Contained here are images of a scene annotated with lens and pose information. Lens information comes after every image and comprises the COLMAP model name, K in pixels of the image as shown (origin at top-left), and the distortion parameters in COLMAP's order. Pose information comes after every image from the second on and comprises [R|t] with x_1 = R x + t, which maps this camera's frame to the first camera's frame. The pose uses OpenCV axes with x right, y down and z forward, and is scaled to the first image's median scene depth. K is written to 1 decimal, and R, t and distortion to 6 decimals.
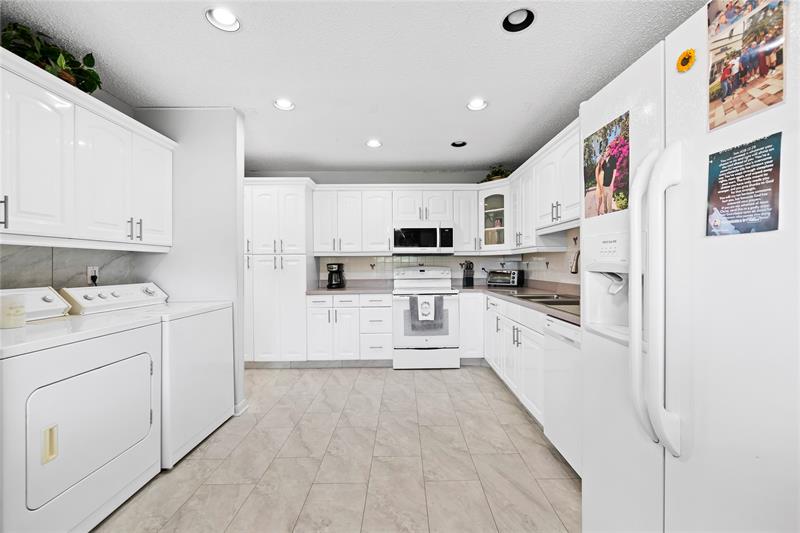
lens RADIAL K [[318.1, 0, 402.6], [0, 318.1, 267.4], [0, 0, 1]] dist [-0.003377, -0.002673]
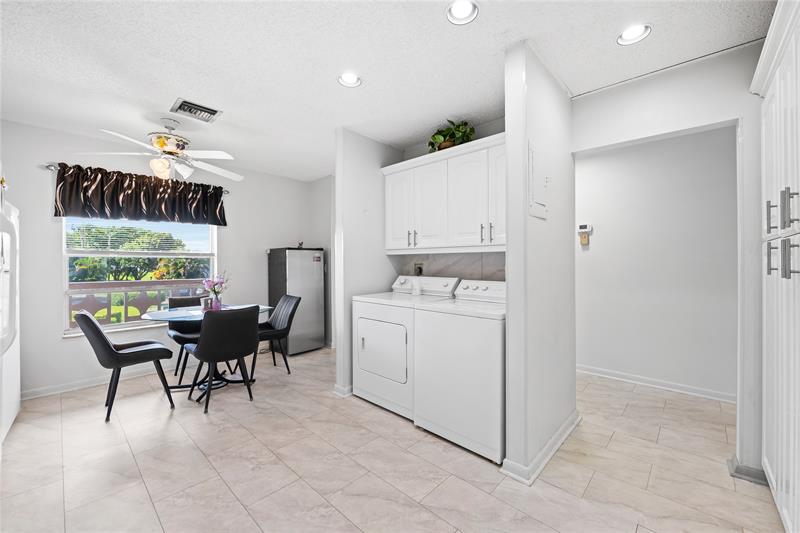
lens RADIAL K [[318.1, 0, 402.6], [0, 318.1, 267.4], [0, 0, 1]] dist [-0.003377, -0.002673]
pose [[-0.679565, 0.006763, -0.733584, 0.168750], [-0.004242, 0.999905, 0.013147, -0.009198], [0.733603, 0.012046, -0.679471, 1.352318]]
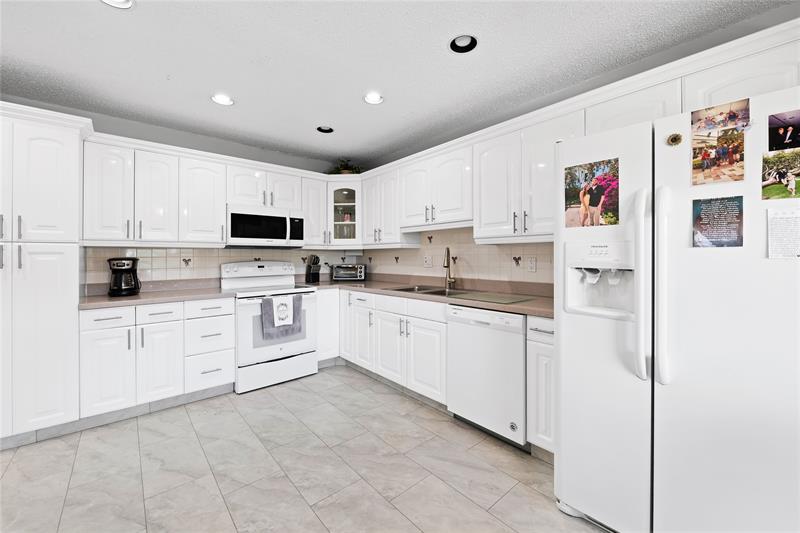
lens RADIAL K [[322.9, 0, 406.7], [0, 322.9, 255.1], [0, 0, 1]] dist [-0.002939, -0.001020]
pose [[0.750659, 0.006419, 0.660658, -0.354791], [0.004347, 0.999883, -0.014654, -0.009809], [-0.660675, 0.013872, 0.750544, 0.189363]]
